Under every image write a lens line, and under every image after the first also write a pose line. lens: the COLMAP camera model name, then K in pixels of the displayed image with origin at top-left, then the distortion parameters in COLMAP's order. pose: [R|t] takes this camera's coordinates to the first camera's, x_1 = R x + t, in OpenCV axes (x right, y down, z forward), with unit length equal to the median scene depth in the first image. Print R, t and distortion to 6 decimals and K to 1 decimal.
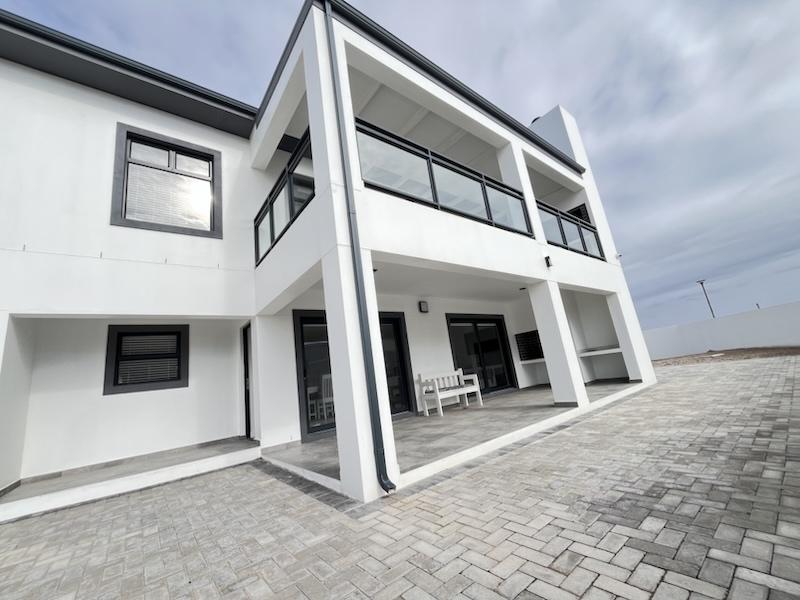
lens RADIAL K [[321.8, 0, 398.4], [0, 321.8, 302.2], [0, 0, 1]] dist [-0.001430, -0.000297]
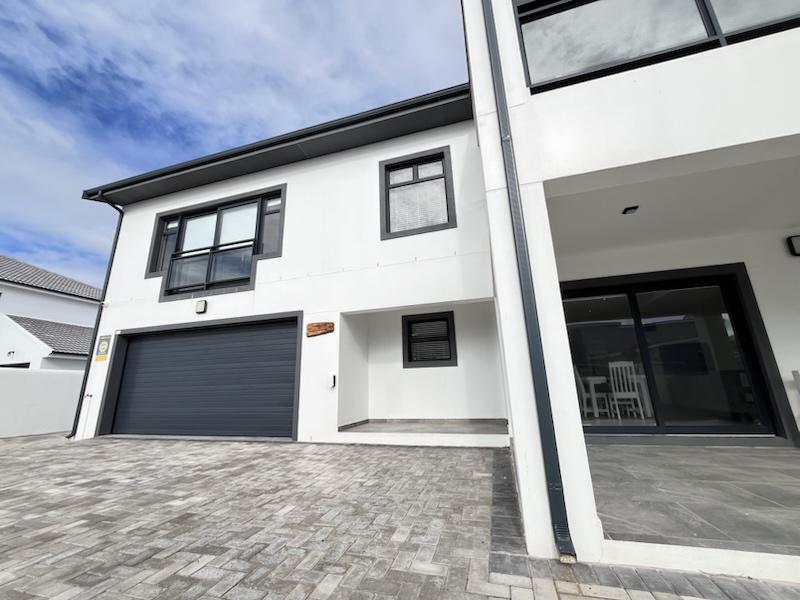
lens RADIAL K [[321.8, 0, 398.4], [0, 321.8, 302.2], [0, 0, 1]] dist [-0.001430, -0.000297]
pose [[0.579375, -0.094905, -0.809517, 0.243191], [0.138114, 0.990266, -0.017248, 0.054343], [0.803274, -0.101812, 0.586843, 0.321626]]
